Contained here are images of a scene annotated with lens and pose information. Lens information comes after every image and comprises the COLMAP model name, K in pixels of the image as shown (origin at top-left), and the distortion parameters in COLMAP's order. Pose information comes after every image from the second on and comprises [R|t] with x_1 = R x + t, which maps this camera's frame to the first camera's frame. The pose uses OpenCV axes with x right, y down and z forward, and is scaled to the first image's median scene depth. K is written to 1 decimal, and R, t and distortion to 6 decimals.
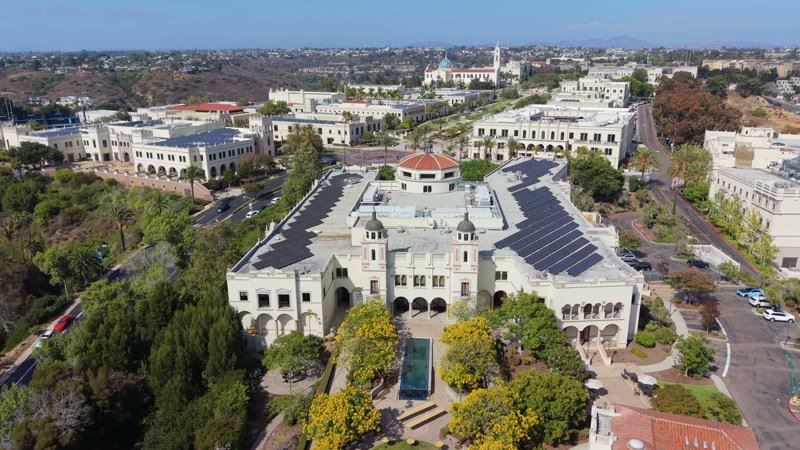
lens RADIAL K [[568.5, 0, 403.6], [0, 568.5, 233.1], [0, 0, 1]] dist [0.050856, -0.067354]
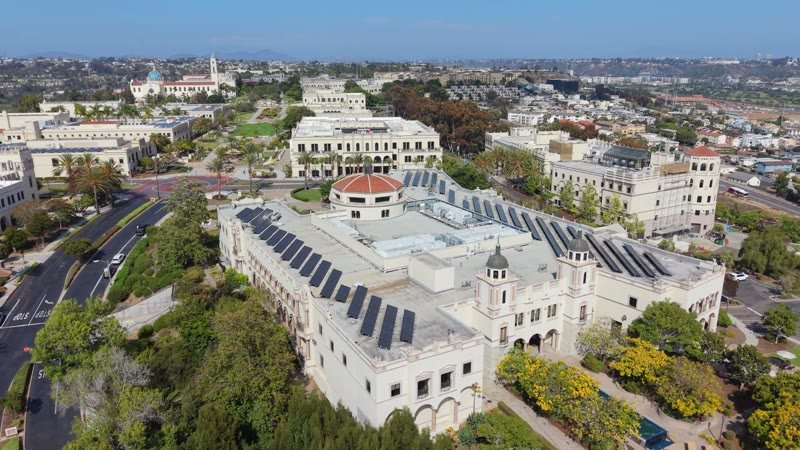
lens RADIAL K [[568.5, 0, 402.6], [0, 568.5, 225.3], [0, 0, 1]] dist [0.050856, -0.067354]
pose [[0.839117, -0.144100, 0.524517, -0.166620], [0.161377, 0.986808, 0.012935, -0.027927], [-0.519461, 0.073791, 0.851302, 0.096283]]
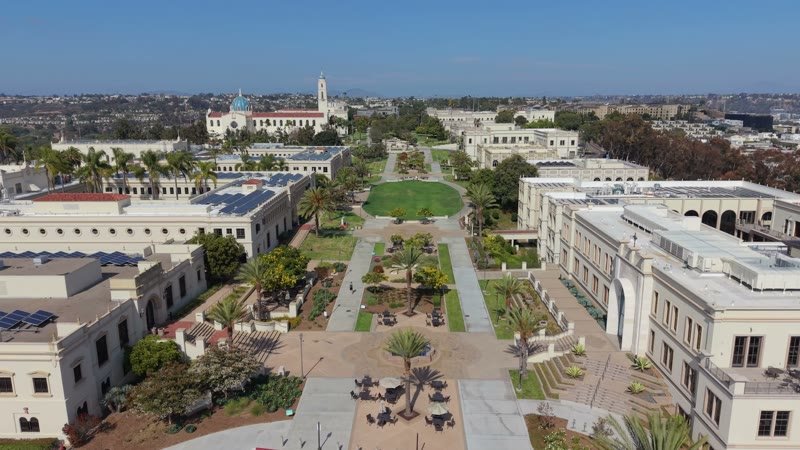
lens RADIAL K [[568.5, 0, 398.9], [0, 568.5, 226.5], [0, 0, 1]] dist [0.050856, -0.067354]
pose [[0.910884, -0.085069, 0.403799, -0.051357], [0.122479, 0.990160, -0.067686, -0.164187], [-0.394068, 0.111111, 0.912340, 0.612373]]
